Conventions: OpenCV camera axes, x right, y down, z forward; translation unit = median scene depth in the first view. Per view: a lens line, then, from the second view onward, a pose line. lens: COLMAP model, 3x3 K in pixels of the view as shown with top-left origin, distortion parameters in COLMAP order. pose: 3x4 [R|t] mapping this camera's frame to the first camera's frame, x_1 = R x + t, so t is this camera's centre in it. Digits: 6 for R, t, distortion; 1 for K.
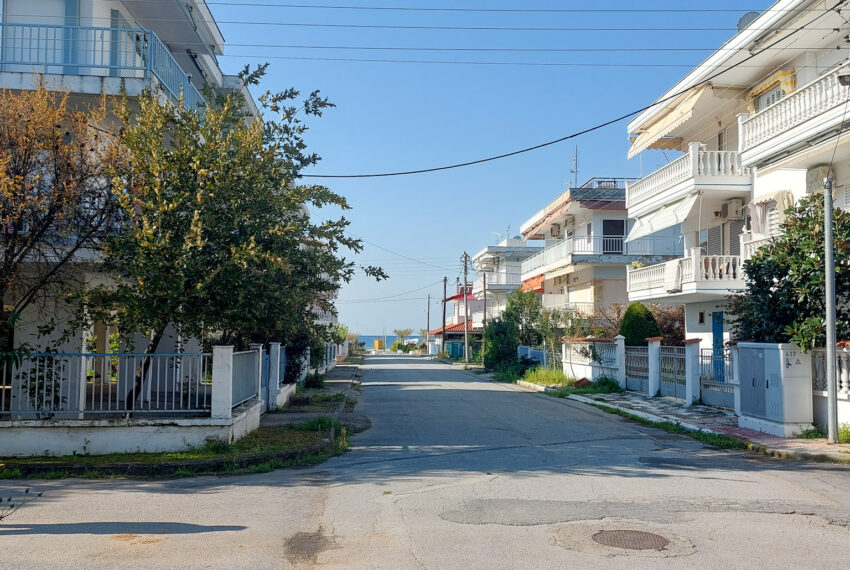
lens RADIAL K [[787.6, 0, 406.8], [0, 787.6, 287.6], [0, 0, 1]] dist [-0.012521, -0.009037]
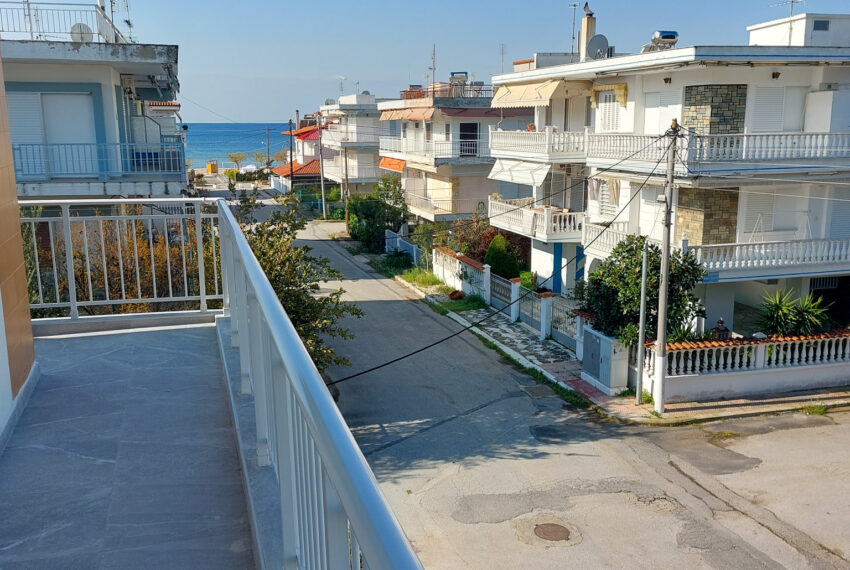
lens RADIAL K [[792.1, 0, 421.3], [0, 792.1, 272.9], [0, 0, 1]] dist [0.106782, -0.158840]
pose [[0.970655, -0.052744, 0.234623, -0.198457], [-0.004418, 0.971575, 0.236692, -0.329638], [-0.240438, -0.230783, 0.942830, -0.292353]]
